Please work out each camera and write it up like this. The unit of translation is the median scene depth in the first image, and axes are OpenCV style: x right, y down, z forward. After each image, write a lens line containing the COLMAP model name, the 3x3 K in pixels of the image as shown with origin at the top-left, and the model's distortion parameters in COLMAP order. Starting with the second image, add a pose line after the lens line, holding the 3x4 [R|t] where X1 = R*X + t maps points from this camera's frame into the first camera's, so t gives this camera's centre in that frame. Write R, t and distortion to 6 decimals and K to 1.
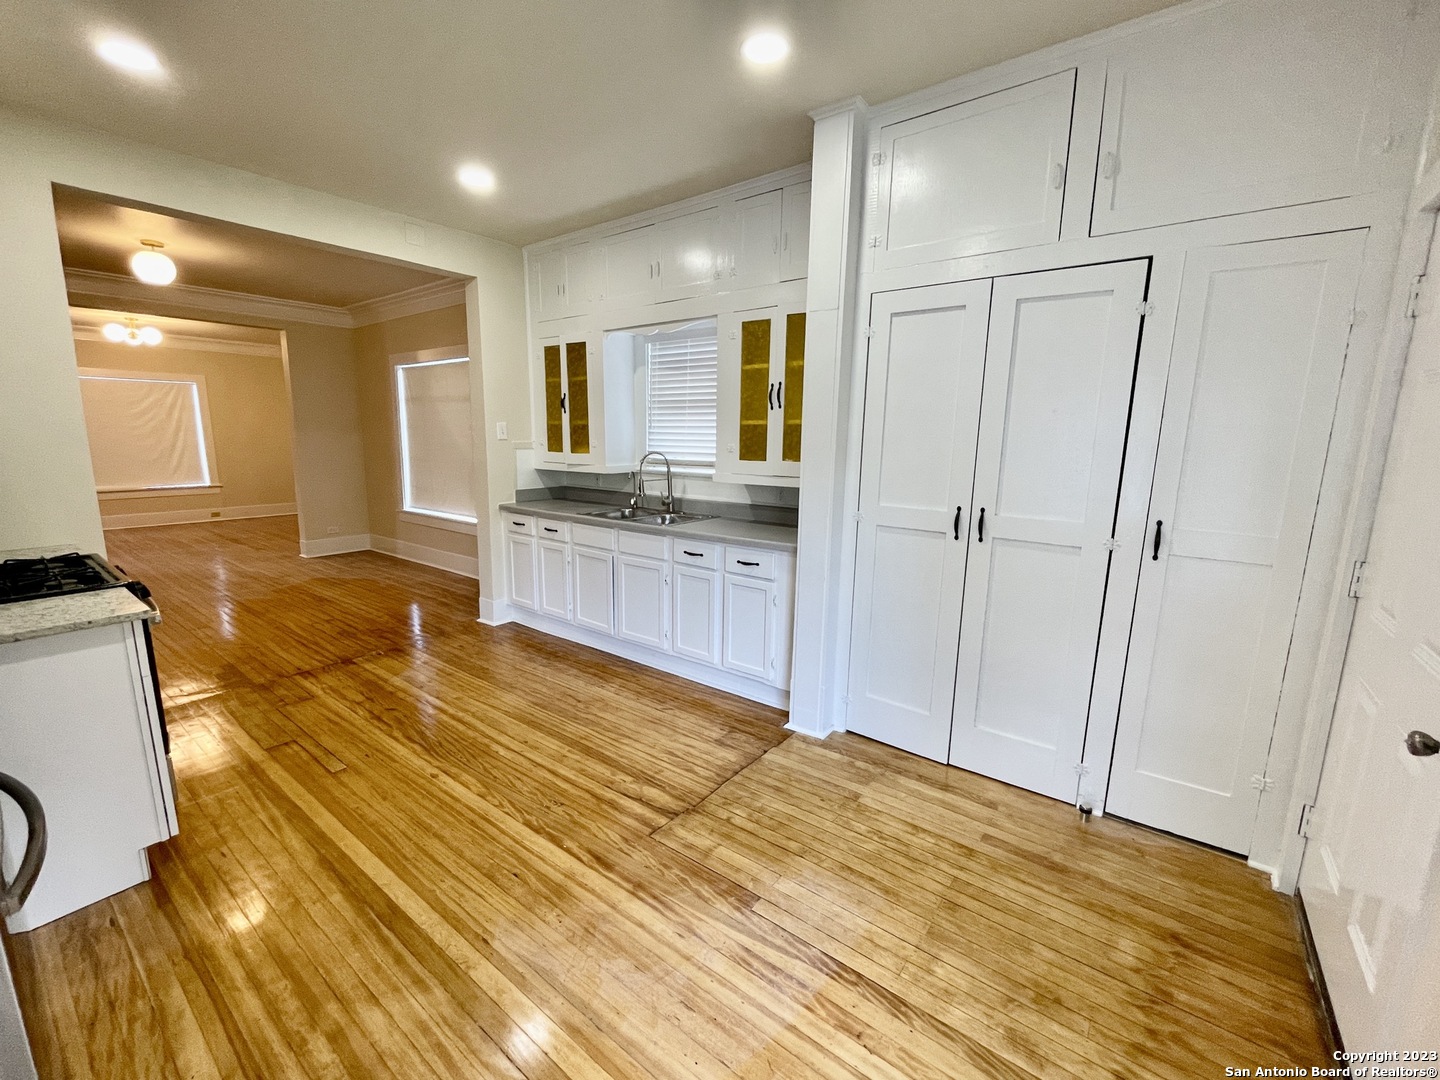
lens RADIAL K [[593.3, 0, 709.9], [0, 593.3, 538.6], [0, 0, 1]] dist [-0.002813, 0.000327]
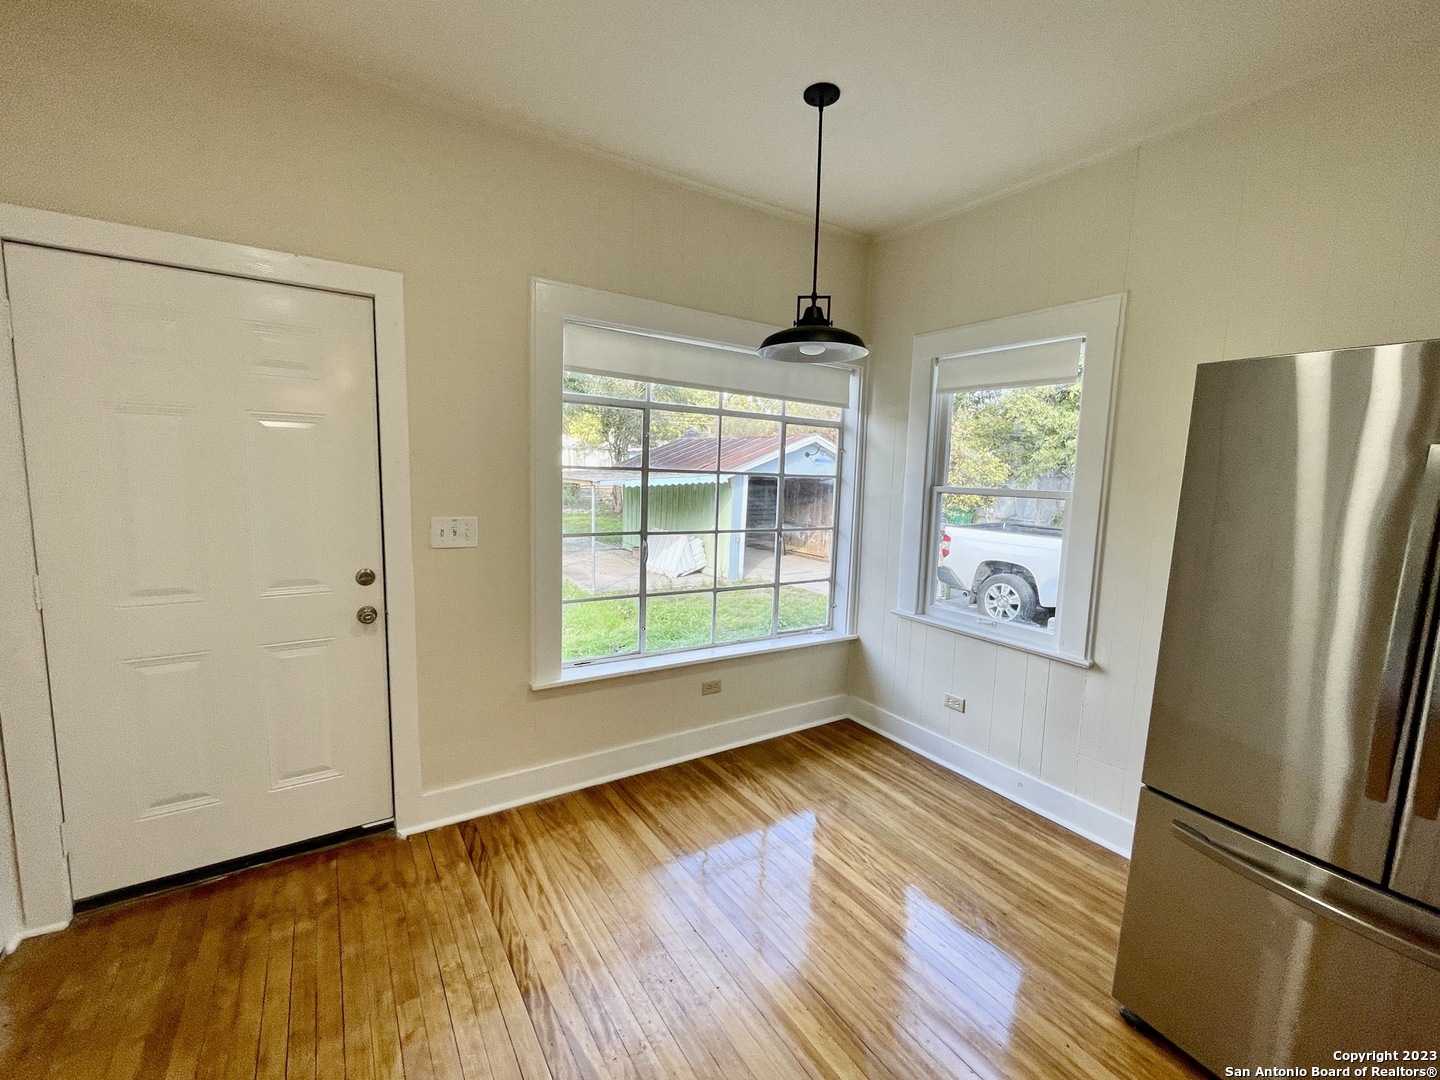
lens RADIAL K [[593.3, 0, 714.3], [0, 593.3, 537.4], [0, 0, 1]] dist [-0.002813, 0.000327]
pose [[-0.941863, -0.075178, 0.327479, -0.213519], [0.022773, 0.958123, 0.285451, -0.186822], [-0.335225, 0.276313, -0.900708, 0.957658]]
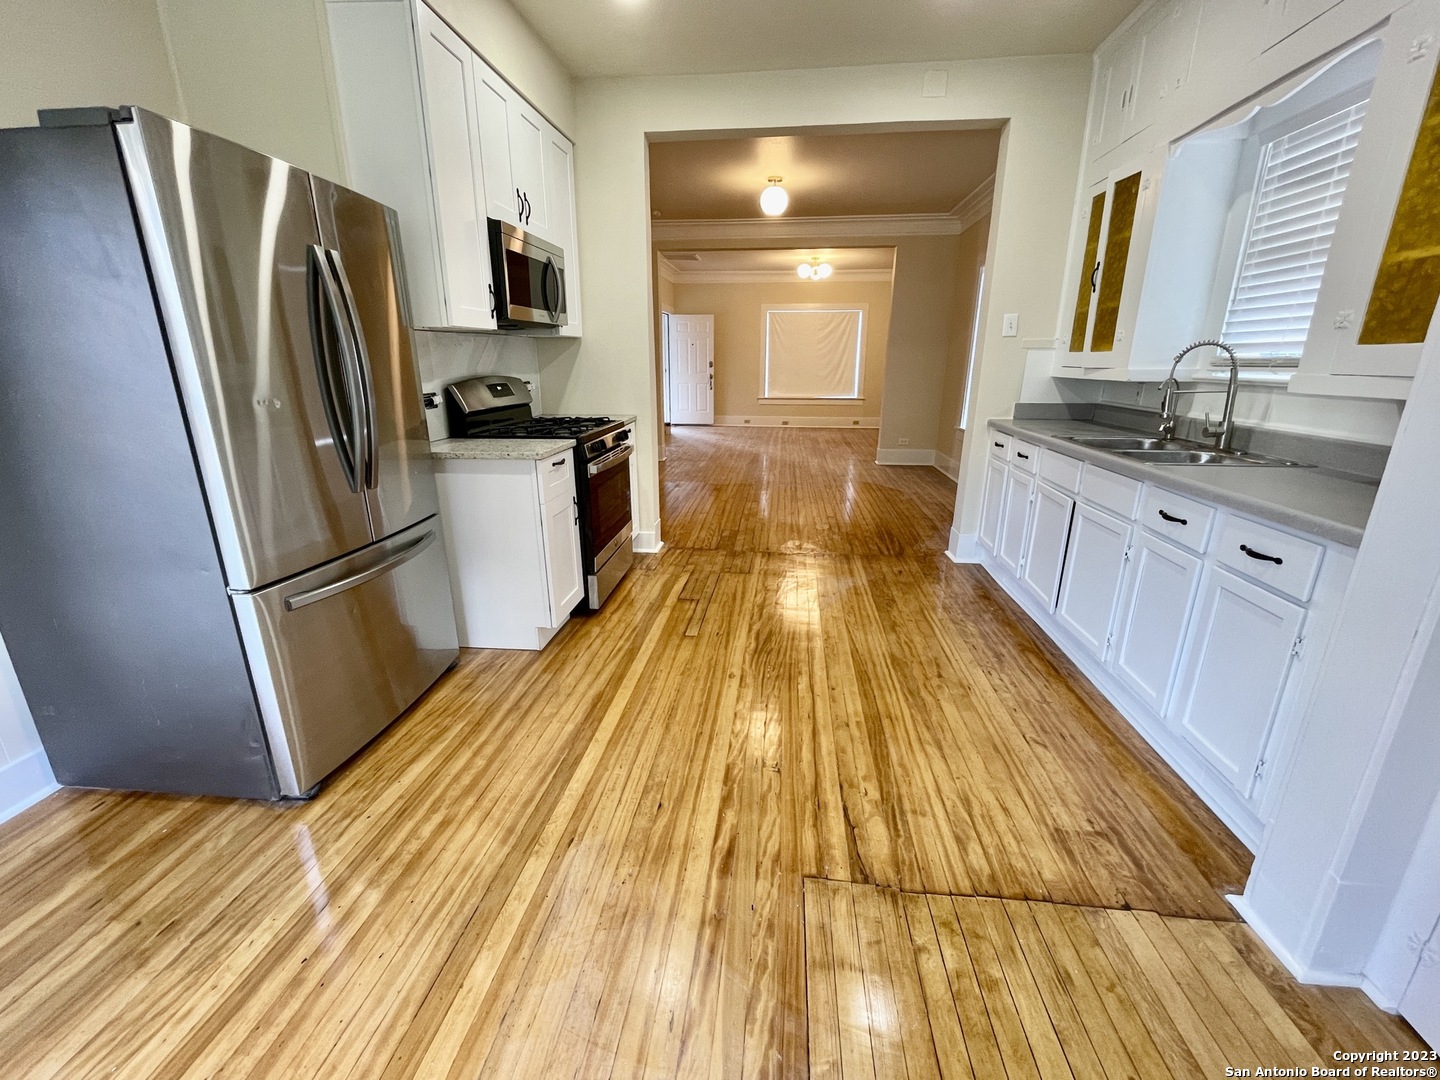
lens RADIAL K [[593.3, 0, 734.3], [0, 593.3, 538.3], [0, 0, 1]] dist [-0.002813, 0.000327]
pose [[0.535724, 0.232613, -0.811721, 0.259448], [-0.141092, 0.972452, 0.185554, -0.001899], [0.832522, 0.015121, 0.553786, 0.430642]]
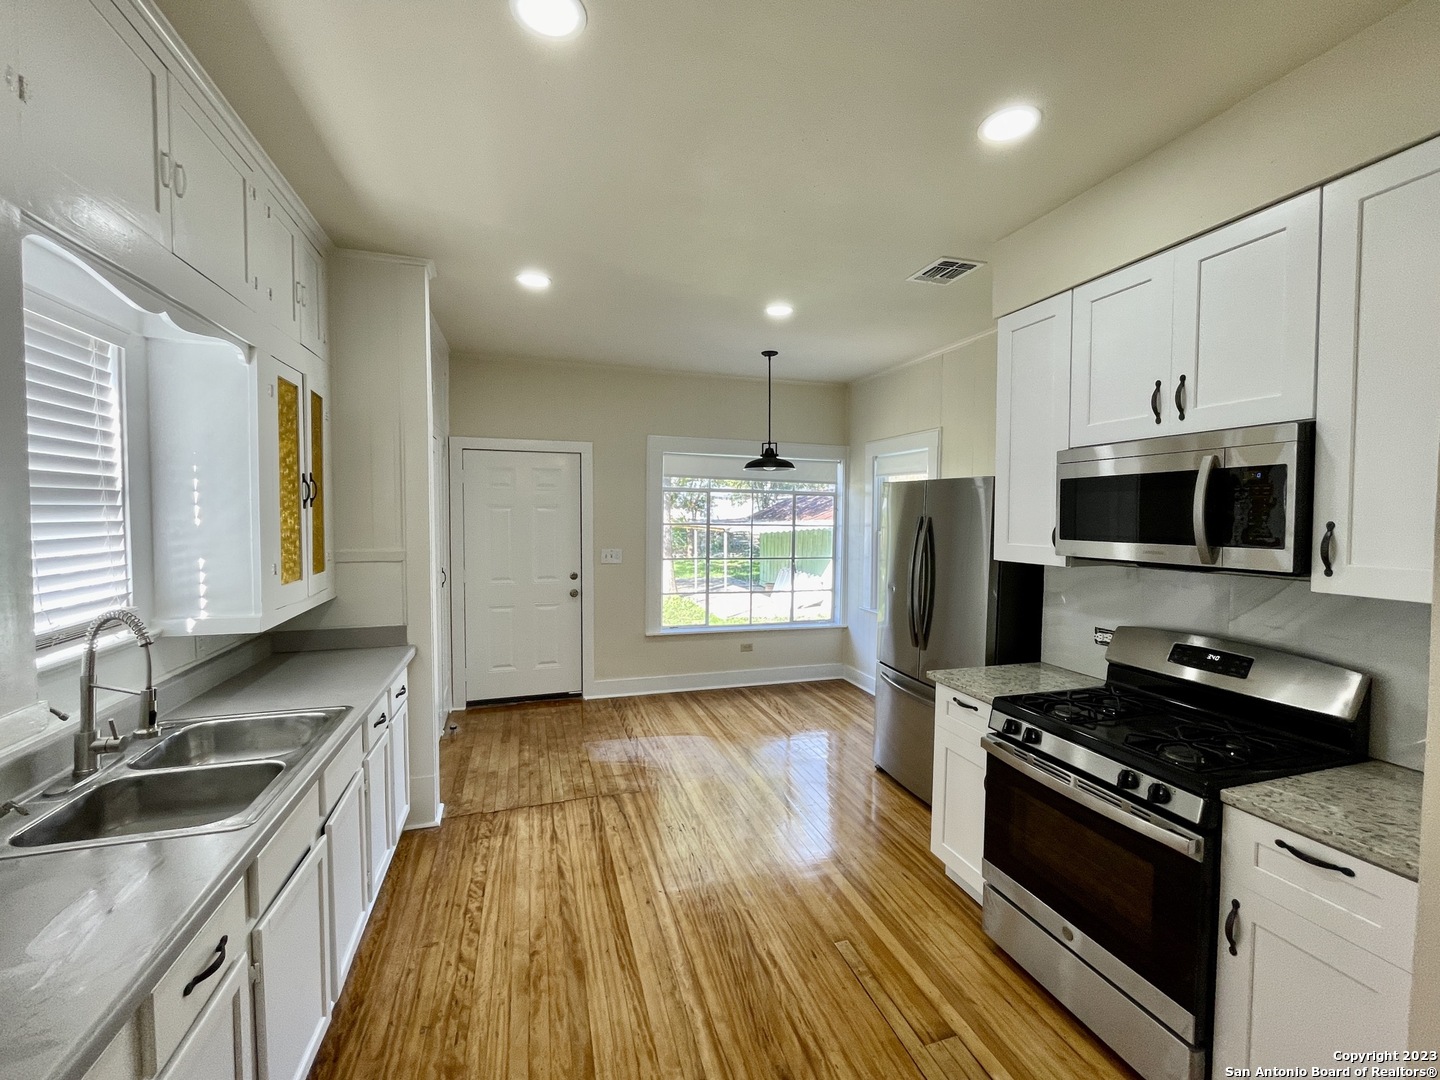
lens RADIAL K [[593.3, 0, 714.5], [0, 593.3, 537.6], [0, 0, 1]] dist [-0.002813, 0.000327]
pose [[-0.818283, -0.042734, 0.573225, -0.895314], [0.087759, 0.976254, 0.198058, -0.349955], [-0.568077, 0.212373, -0.795101, 1.581054]]
